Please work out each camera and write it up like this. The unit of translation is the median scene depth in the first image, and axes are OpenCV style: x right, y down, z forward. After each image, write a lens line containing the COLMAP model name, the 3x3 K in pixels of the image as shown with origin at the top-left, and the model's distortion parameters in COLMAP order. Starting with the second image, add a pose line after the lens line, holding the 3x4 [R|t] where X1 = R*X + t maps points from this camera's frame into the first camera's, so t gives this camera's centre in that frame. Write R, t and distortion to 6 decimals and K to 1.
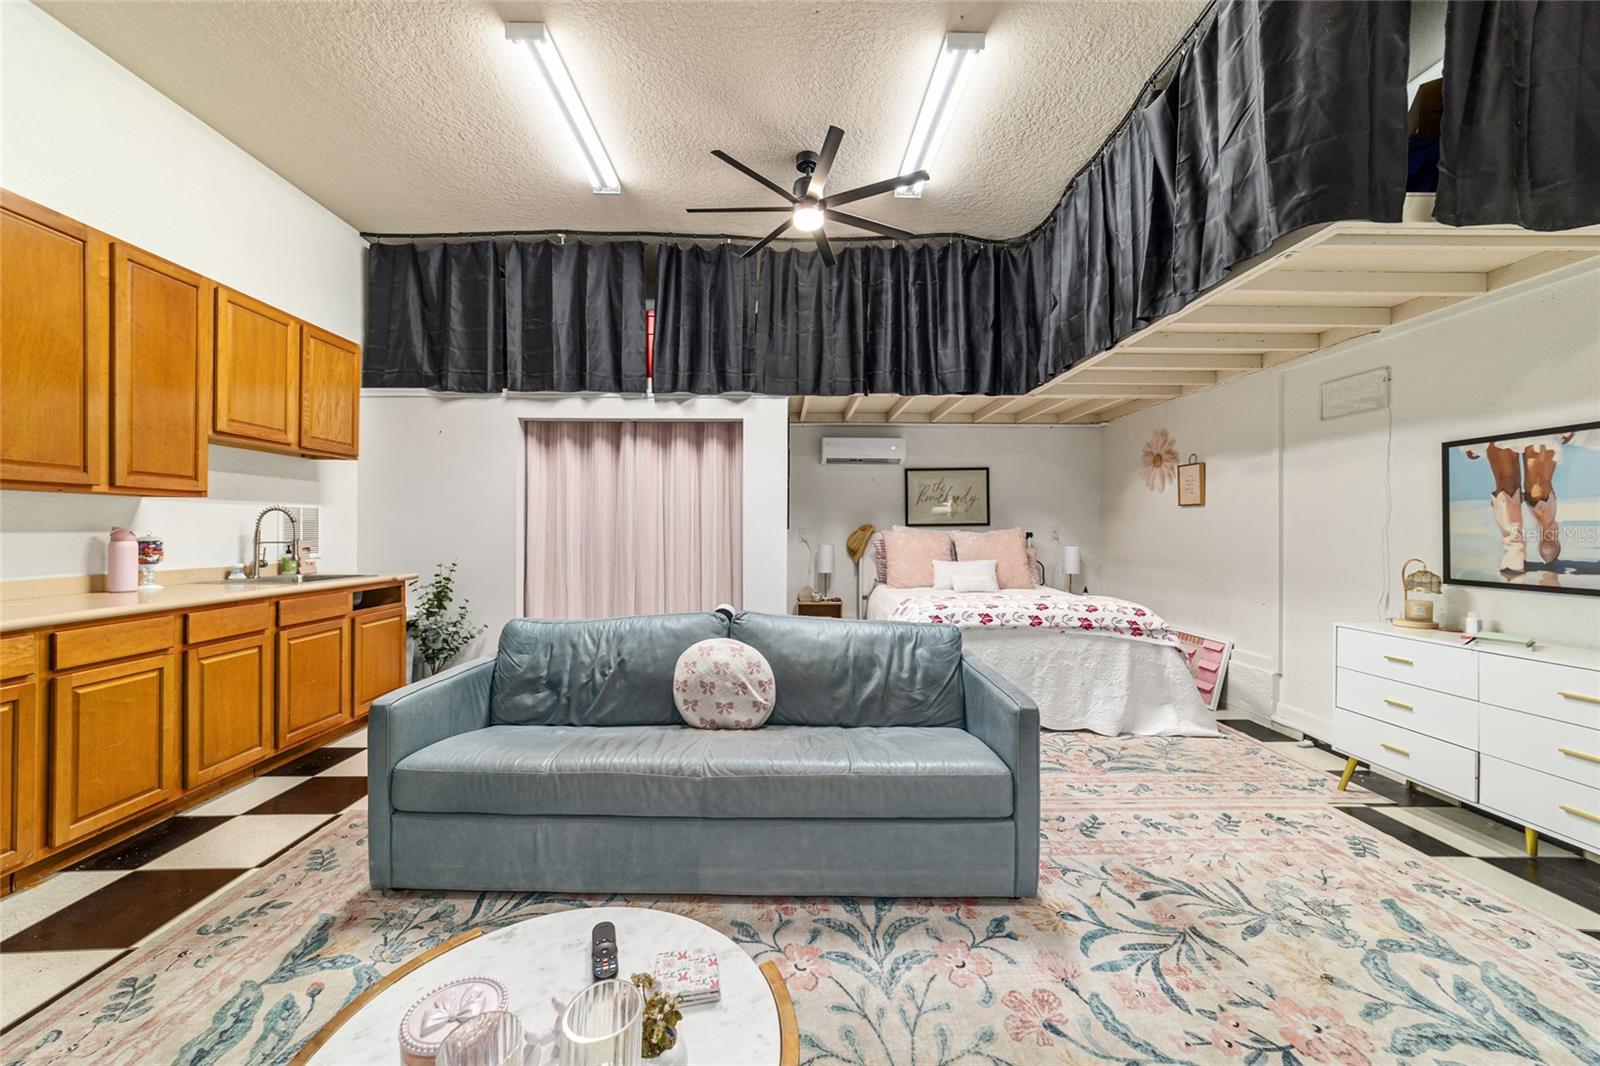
lens RADIAL K [[614.7, 0, 795.2], [0, 614.7, 527.1], [0, 0, 1]] dist [-0.012394, 0.004124]
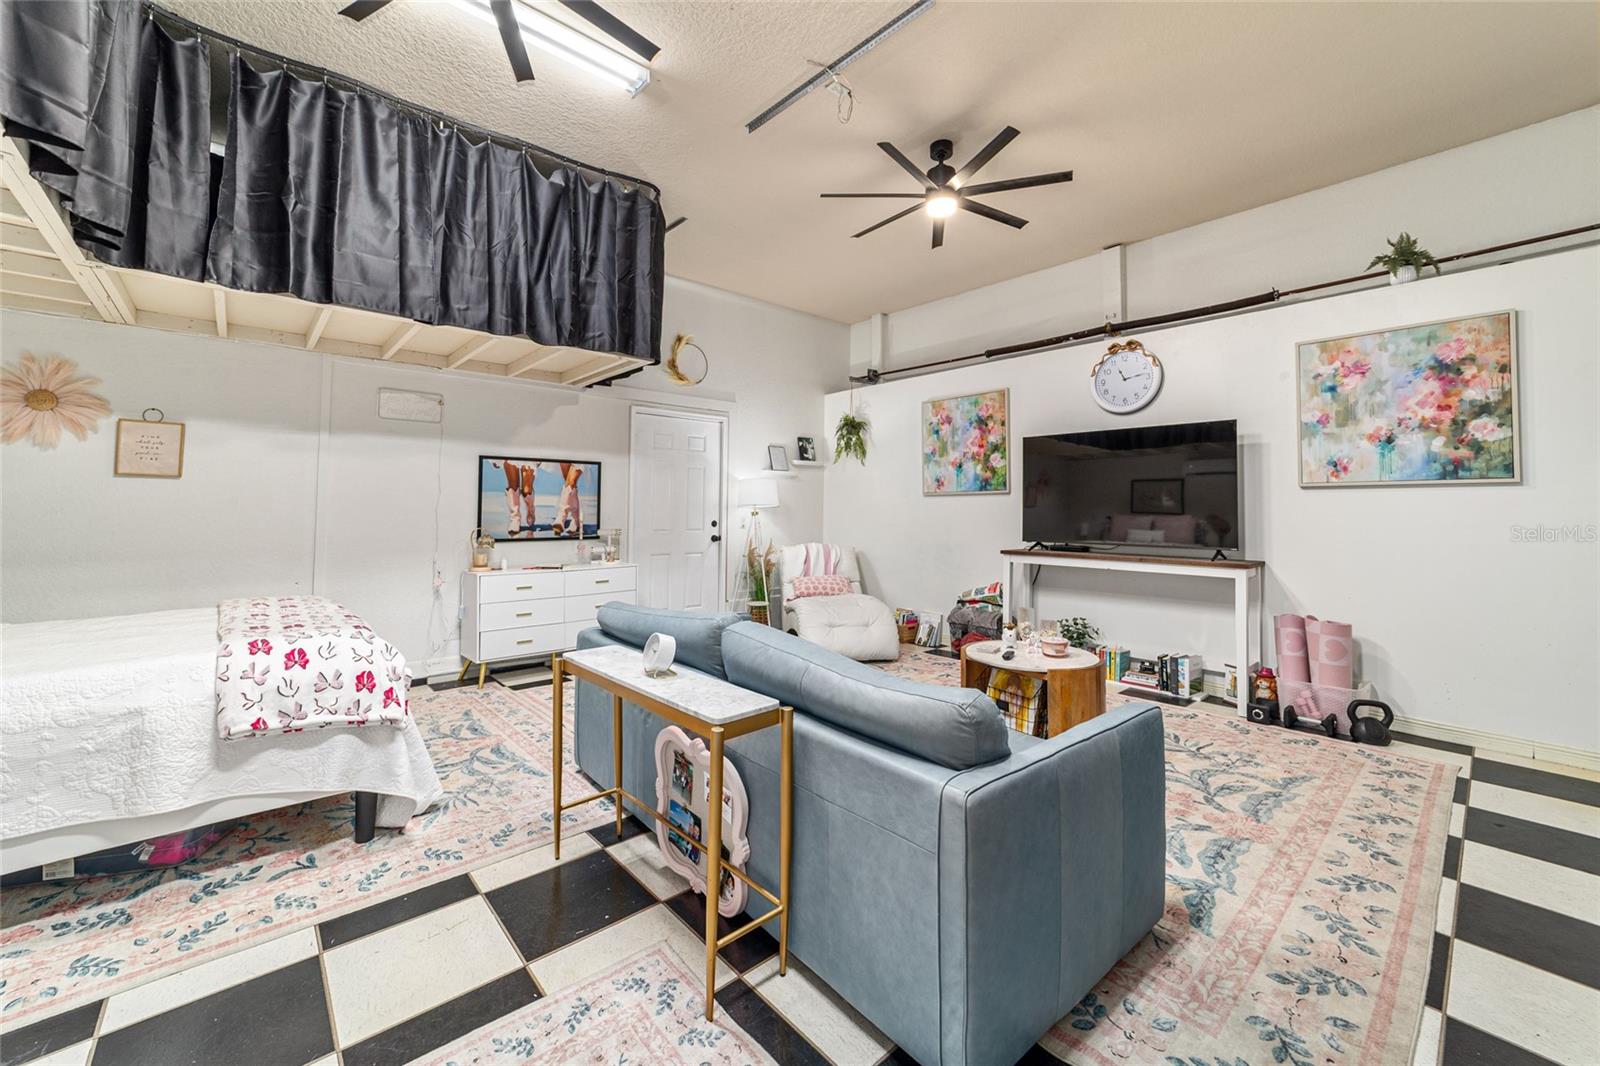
lens RADIAL K [[614.7, 0, 798.2], [0, 614.7, 533.7], [0, 0, 1]] dist [-0.012394, 0.004124]
pose [[-0.655907, -0.034820, 0.754039, -0.797128], [-0.008542, 0.999214, 0.038711, -0.001142], [-0.754794, 0.018949, -0.655688, 1.582925]]
